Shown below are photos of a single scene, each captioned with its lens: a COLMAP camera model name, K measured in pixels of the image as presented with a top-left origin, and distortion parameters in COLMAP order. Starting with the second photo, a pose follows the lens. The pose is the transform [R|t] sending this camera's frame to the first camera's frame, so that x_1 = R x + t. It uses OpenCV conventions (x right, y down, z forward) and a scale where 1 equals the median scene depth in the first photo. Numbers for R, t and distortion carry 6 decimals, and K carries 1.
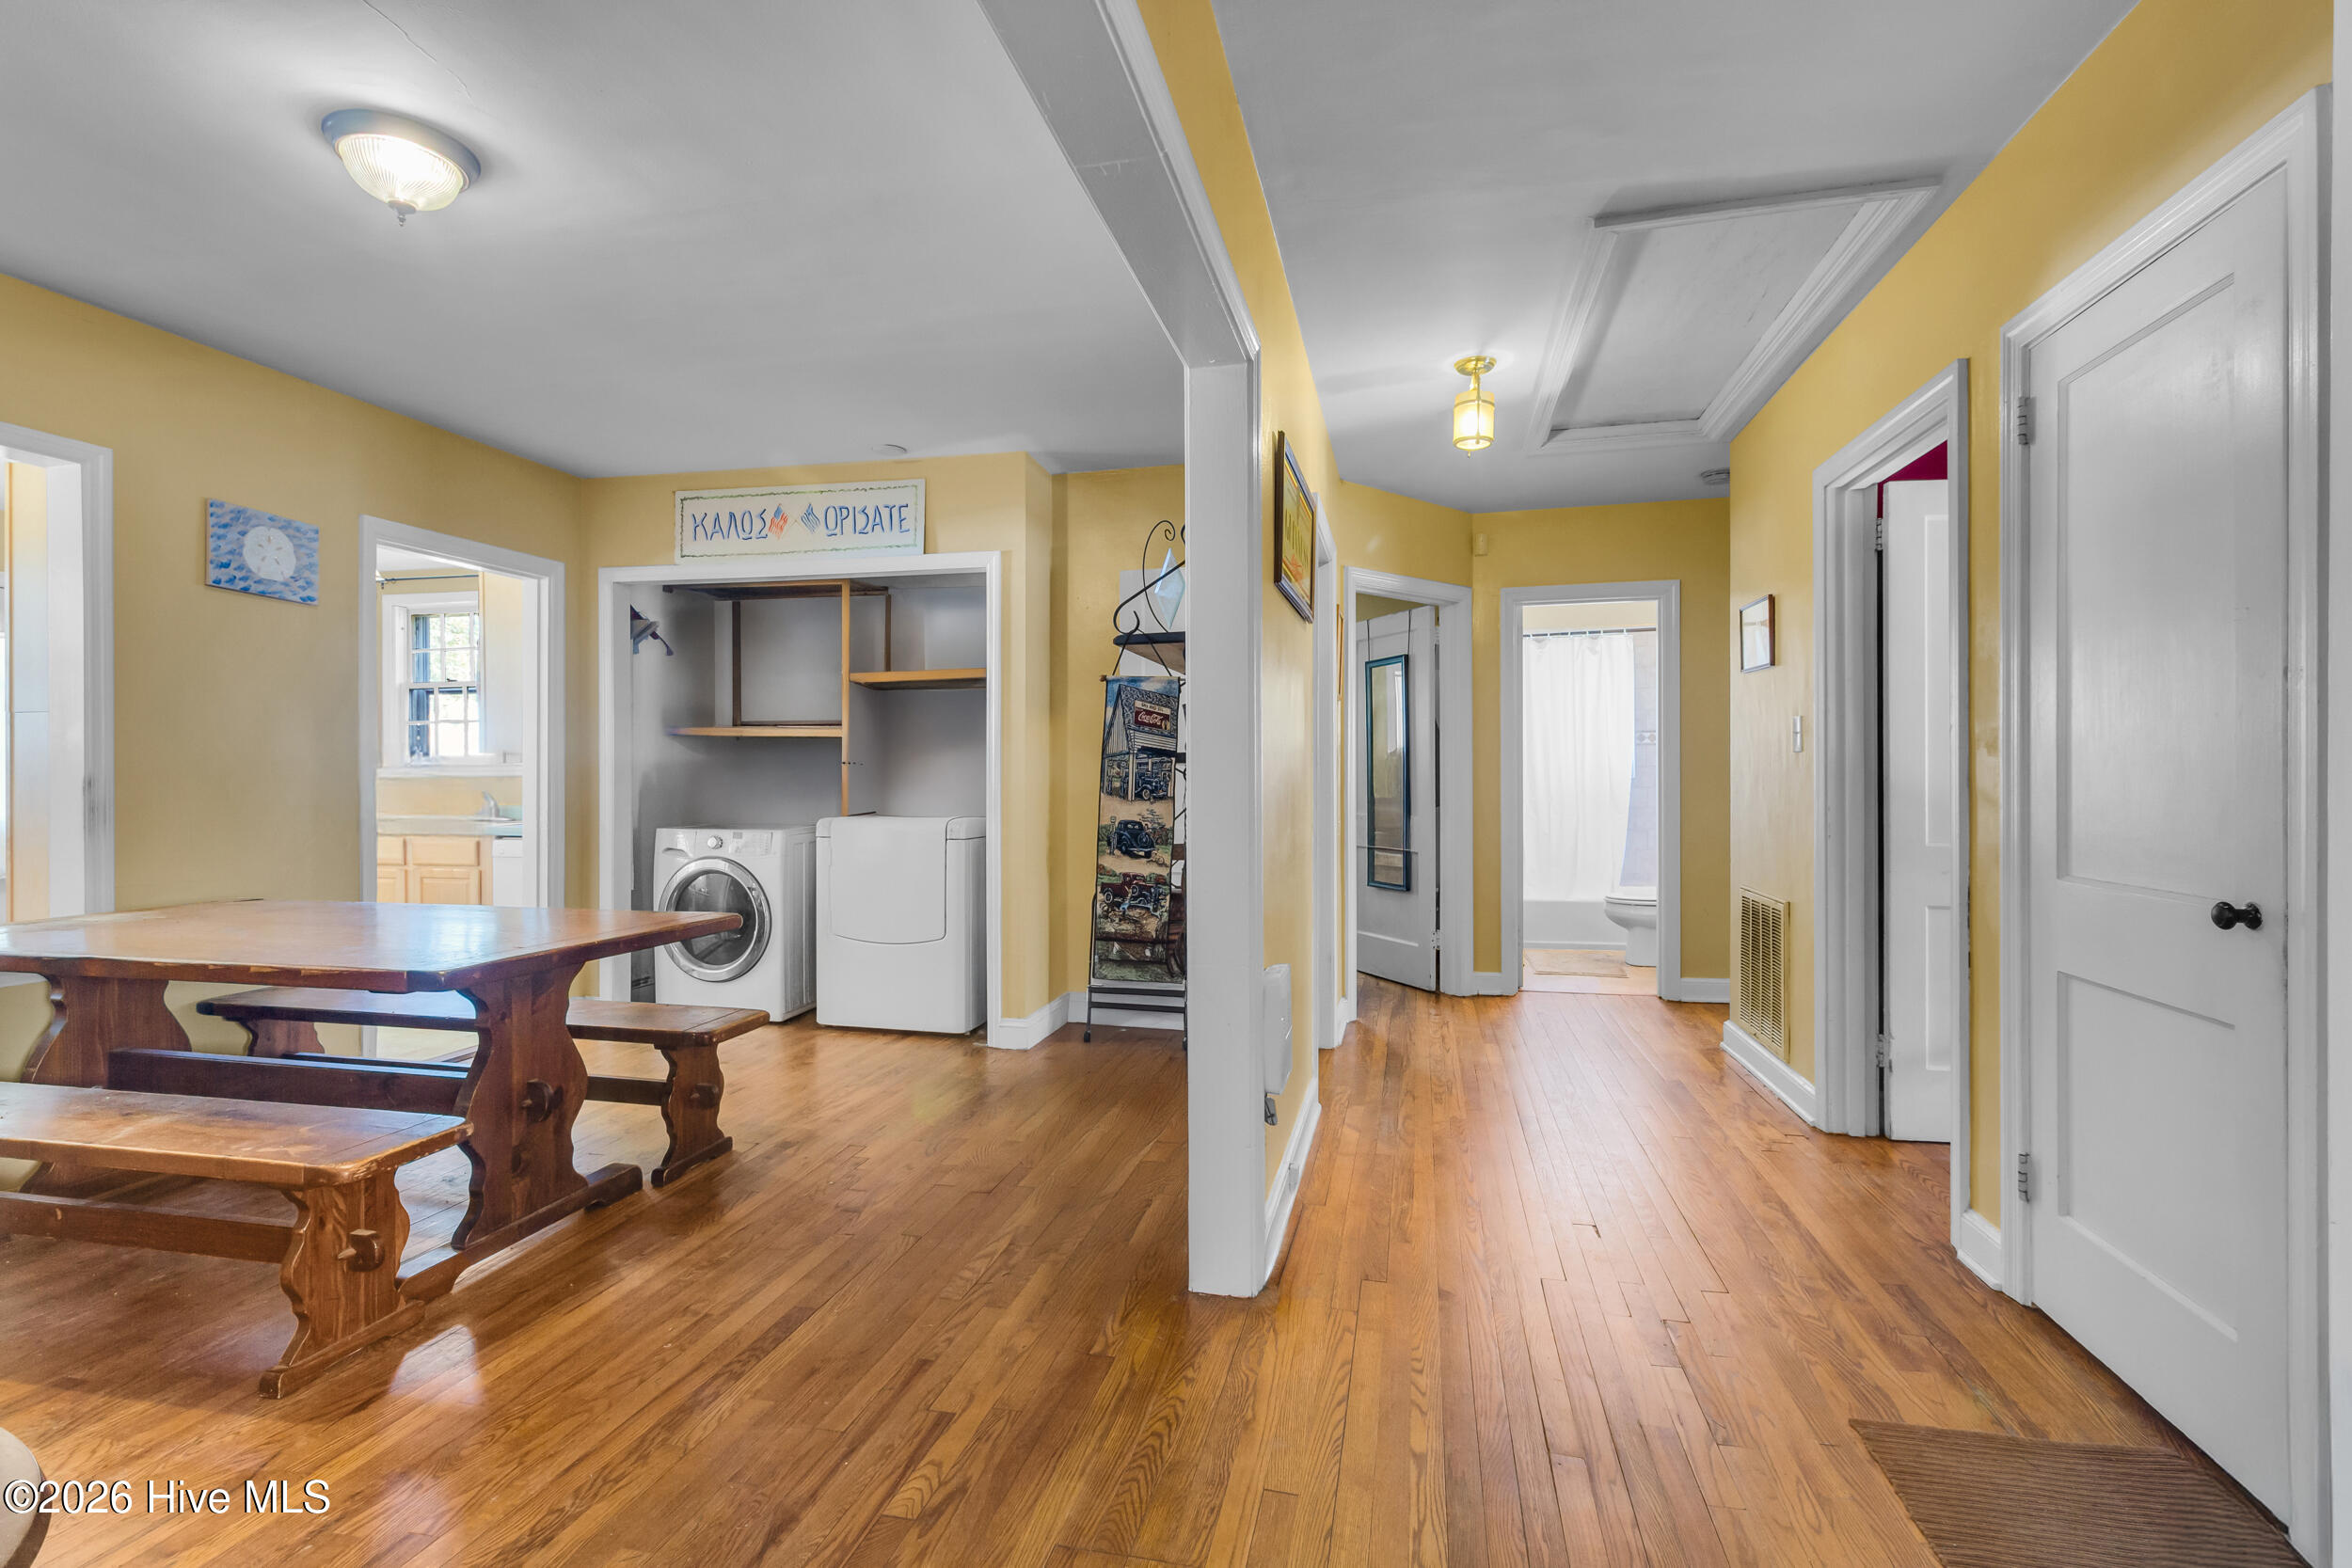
lens RADIAL K [[1093.9, 0, 1174.3], [0, 1093.9, 774.4], [0, 0, 1]] dist [0.010033, 0.000410]
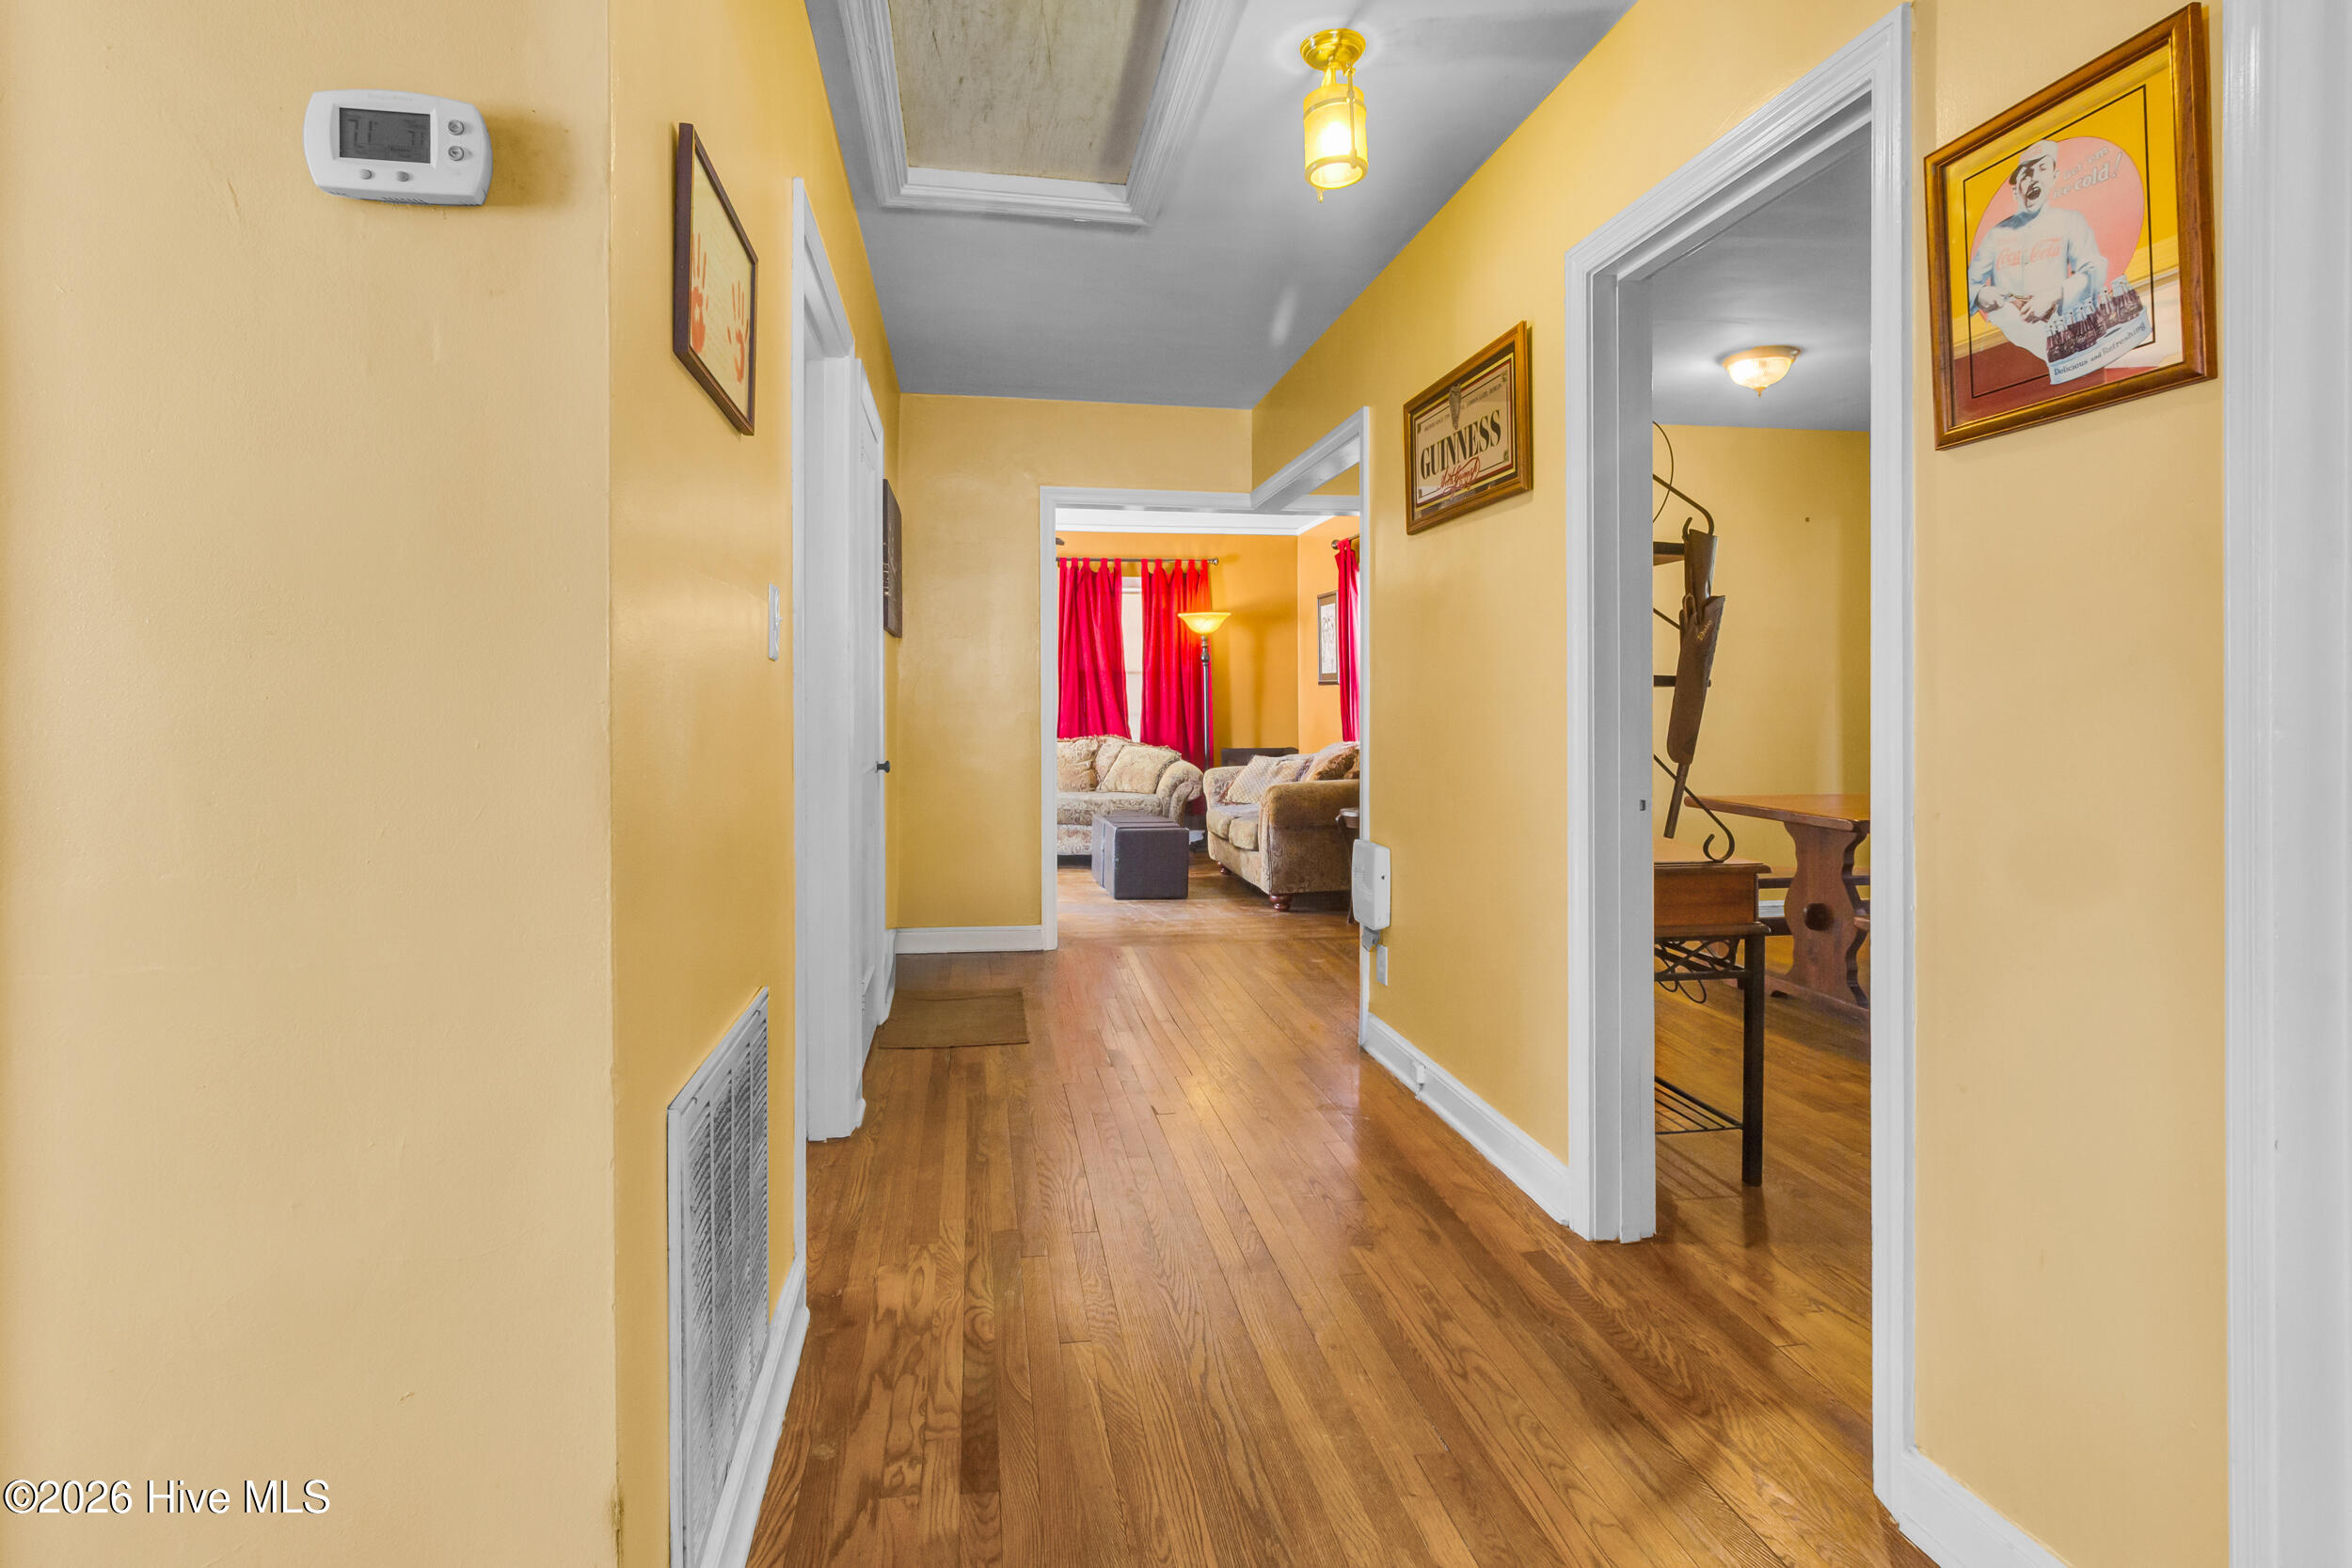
lens RADIAL K [[1093.9, 0, 1174.3], [0, 1093.9, 774.4], [0, 0, 1]] dist [0.010033, 0.000410]
pose [[-0.921278, 0.029921, -0.387752, 0.804753], [0.006316, 0.998056, 0.062009, 0.005594], [0.388853, 0.054678, -0.919676, 2.058588]]
